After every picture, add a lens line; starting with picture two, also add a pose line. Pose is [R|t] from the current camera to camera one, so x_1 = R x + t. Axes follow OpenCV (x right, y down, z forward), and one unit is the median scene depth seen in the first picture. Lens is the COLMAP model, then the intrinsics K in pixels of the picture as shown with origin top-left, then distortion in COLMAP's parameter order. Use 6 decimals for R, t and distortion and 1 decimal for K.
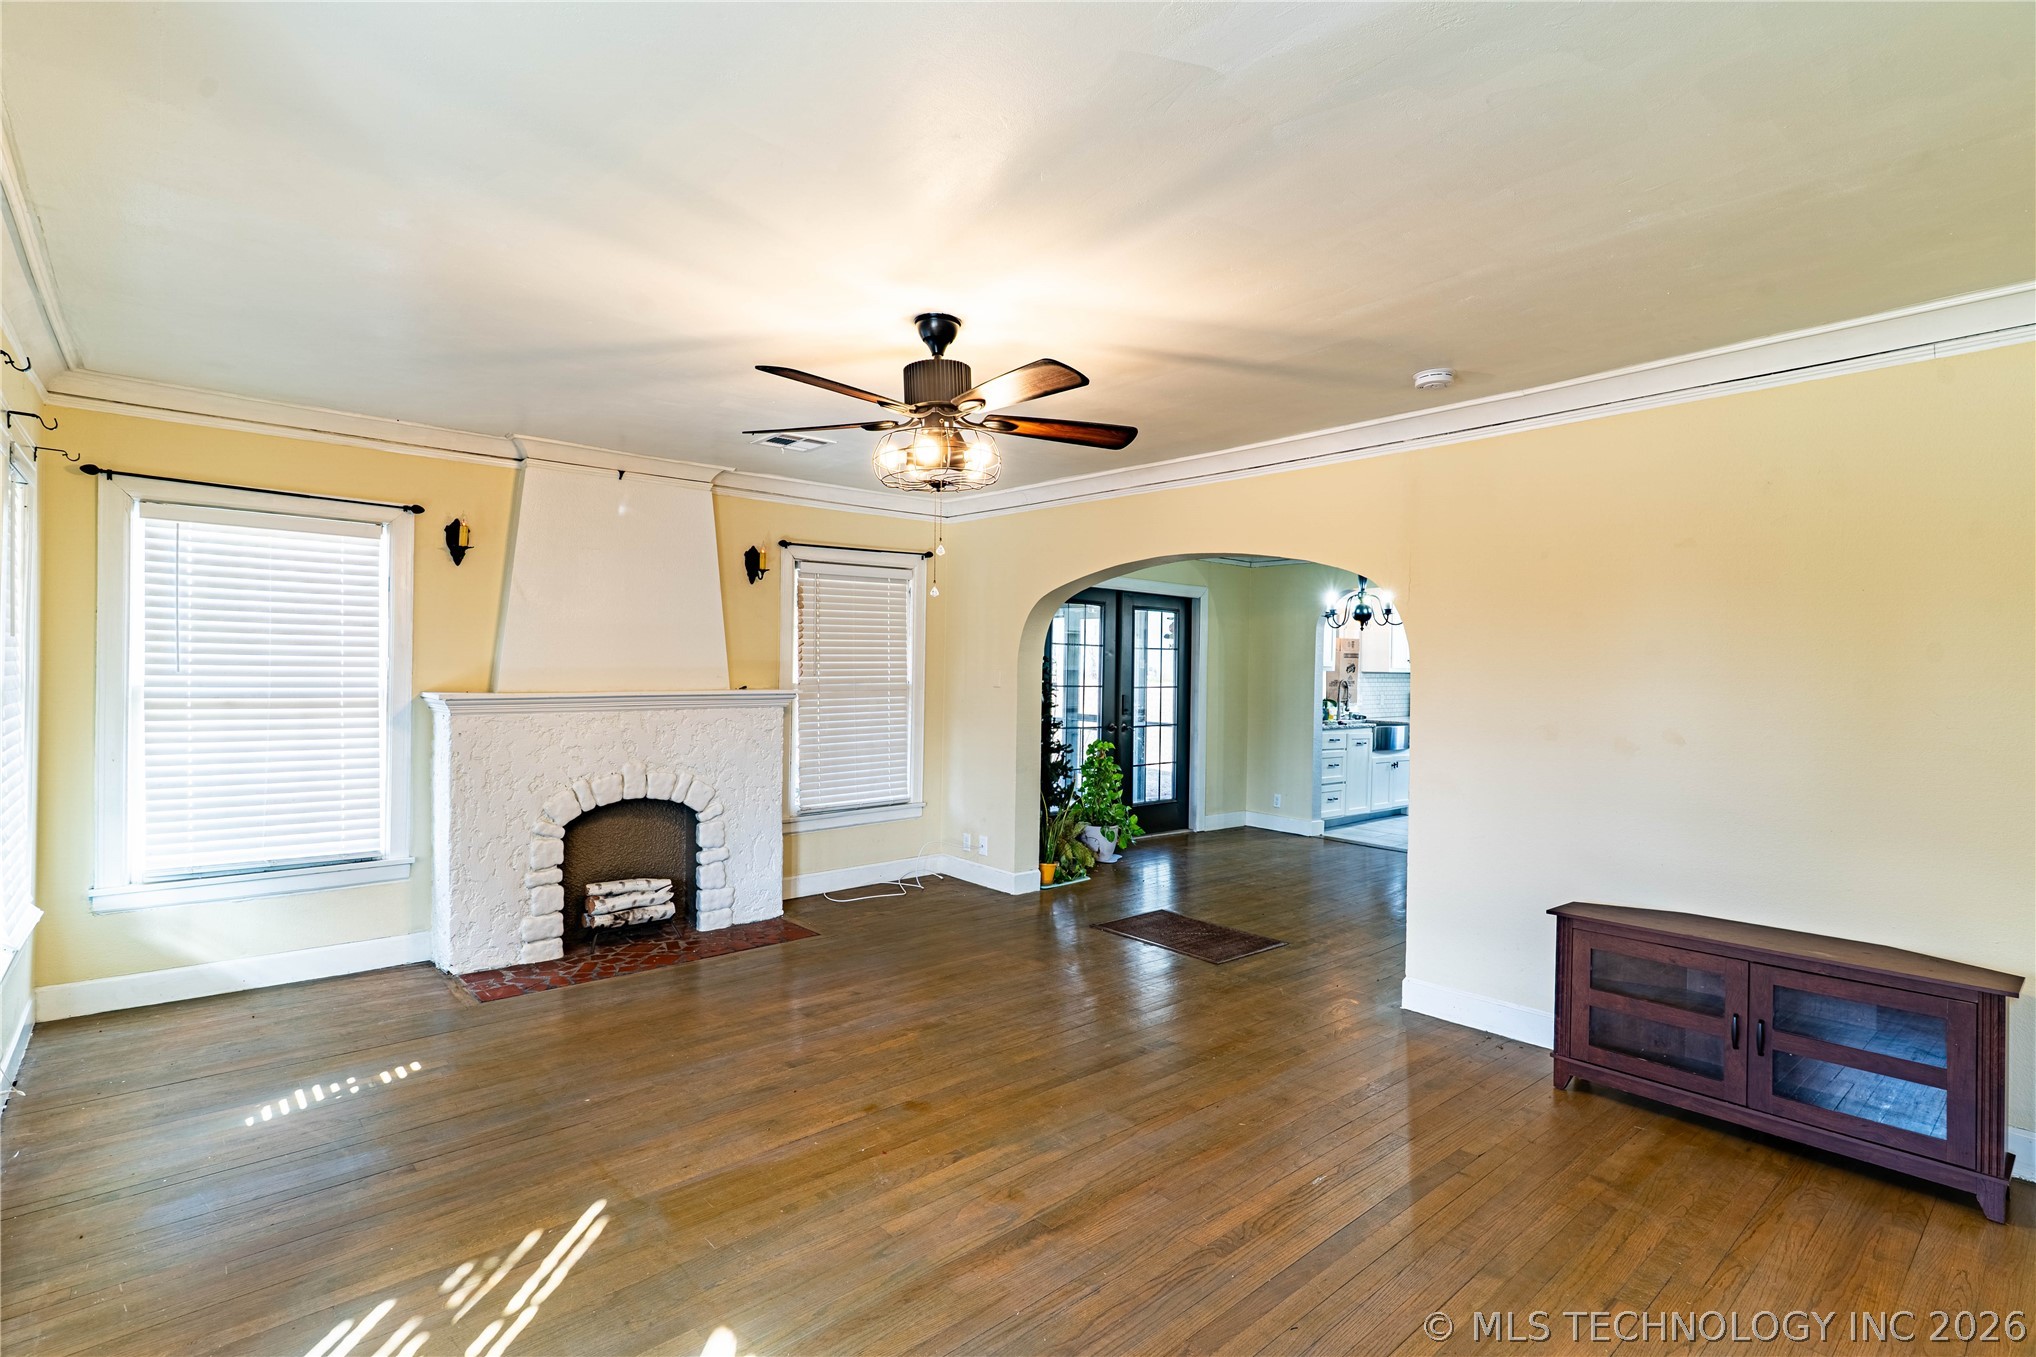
lens RADIAL K [[965.8, 0, 1013.7], [0, 965.8, 667.4], [0, 0, 1]] dist [0.002782, 0.000176]
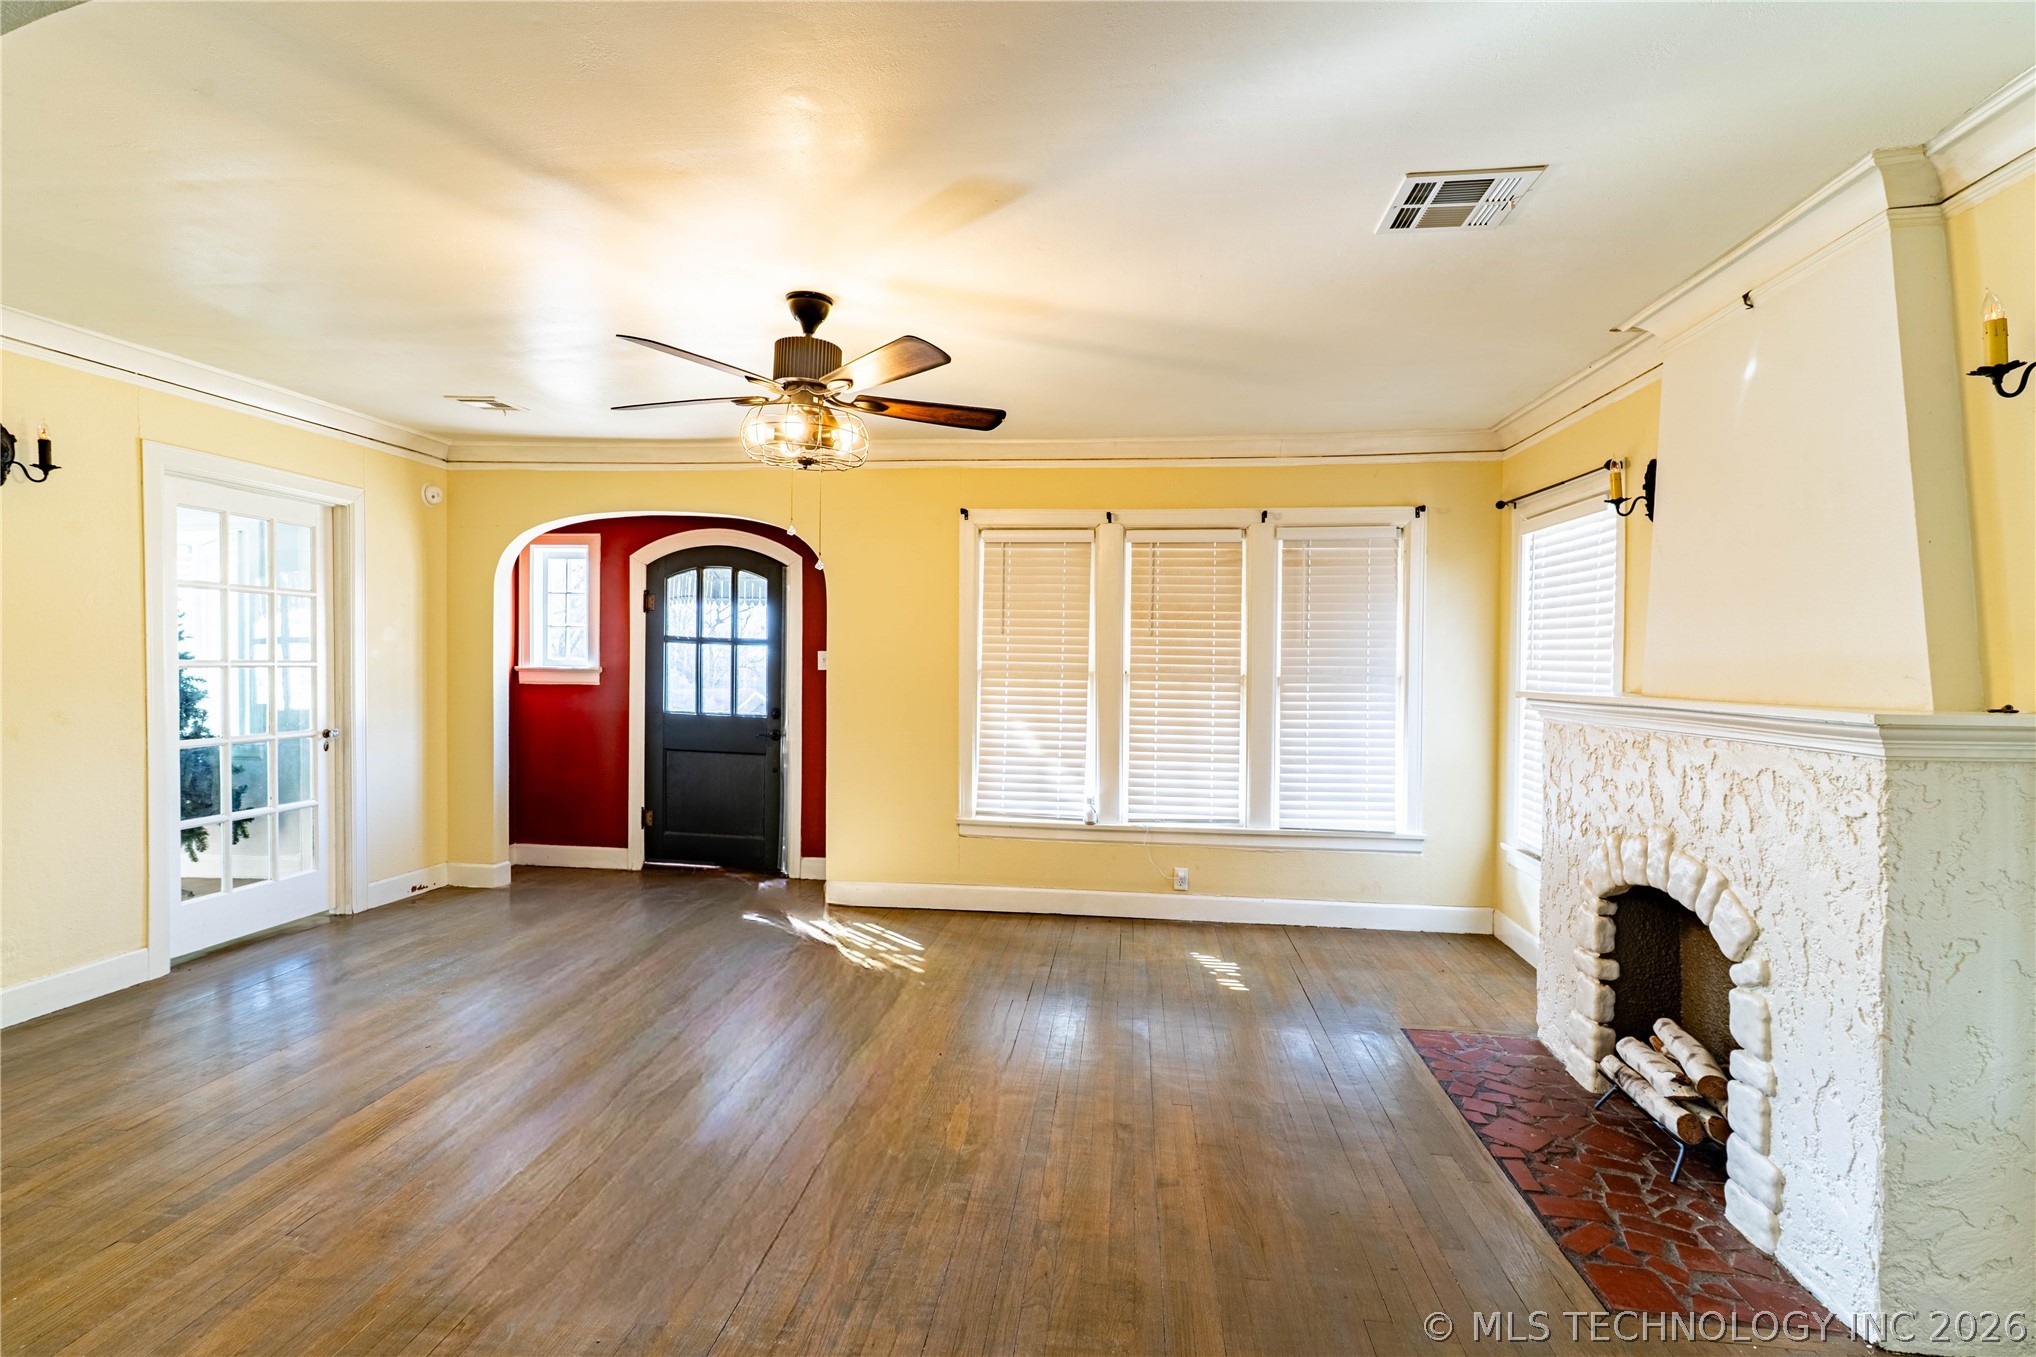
lens RADIAL K [[965.8, 0, 1025.0], [0, 965.8, 675.9], [0, 0, 1]] dist [0.002782, 0.000176]
pose [[-0.737632, -0.019020, -0.674935, 0.251730], [-0.035312, 0.999322, 0.010431, 0.019500], [0.674279, 0.031528, -0.737804, 1.129657]]
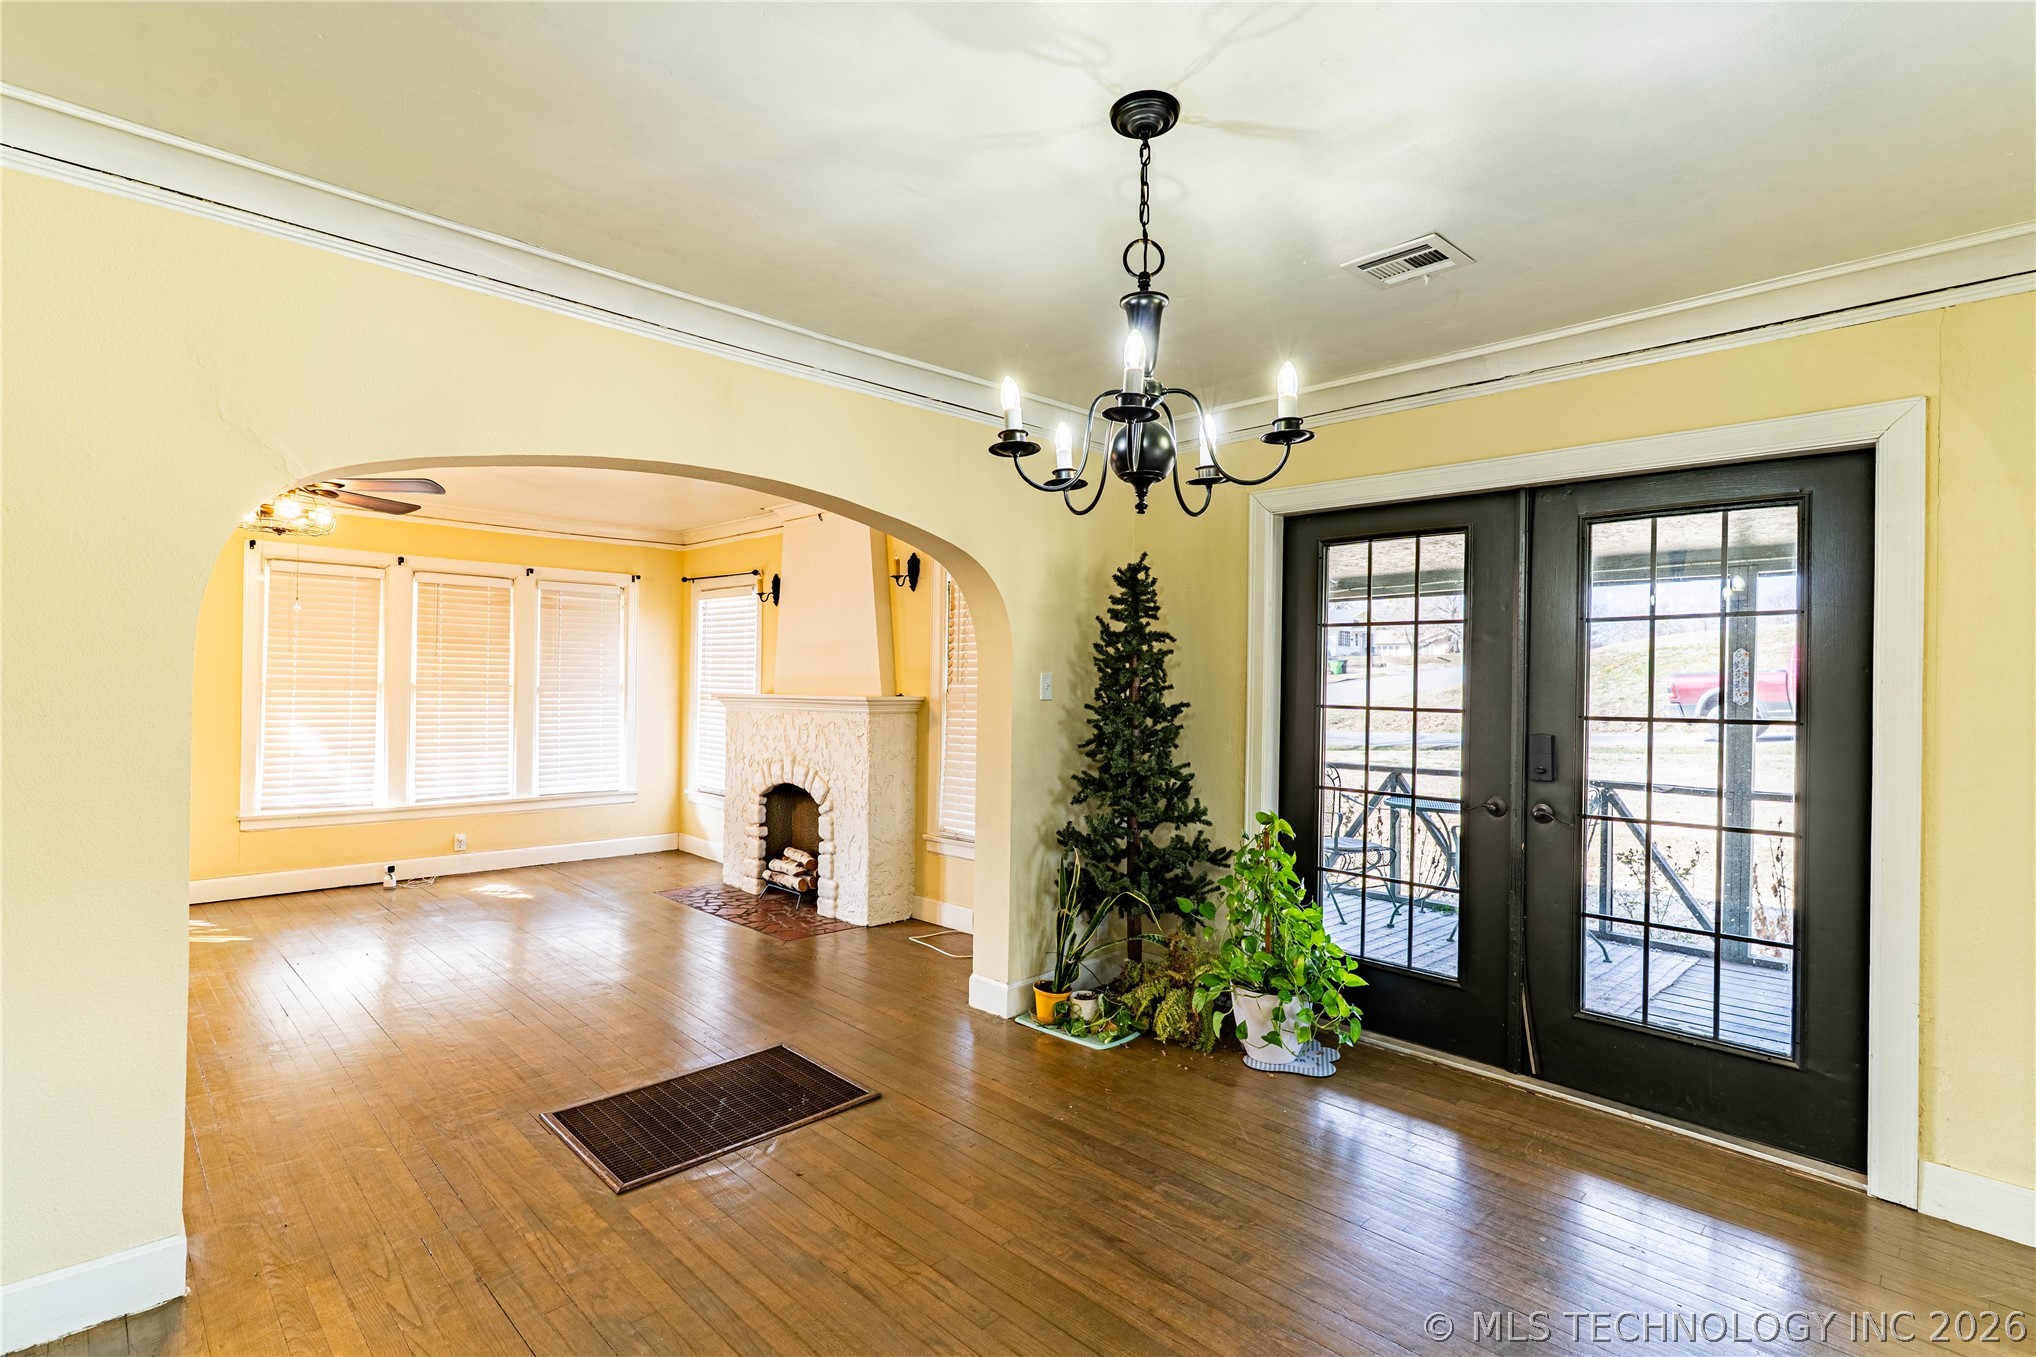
lens RADIAL K [[965.8, 0, 1013.5], [0, 965.8, 669.5], [0, 0, 1]] dist [0.002782, 0.000176]
pose [[0.057354, -0.038105, -0.997626, 0.806162], [-0.024007, 0.998930, -0.039535, 0.034641], [0.998065, 0.026218, 0.056378, 1.174601]]
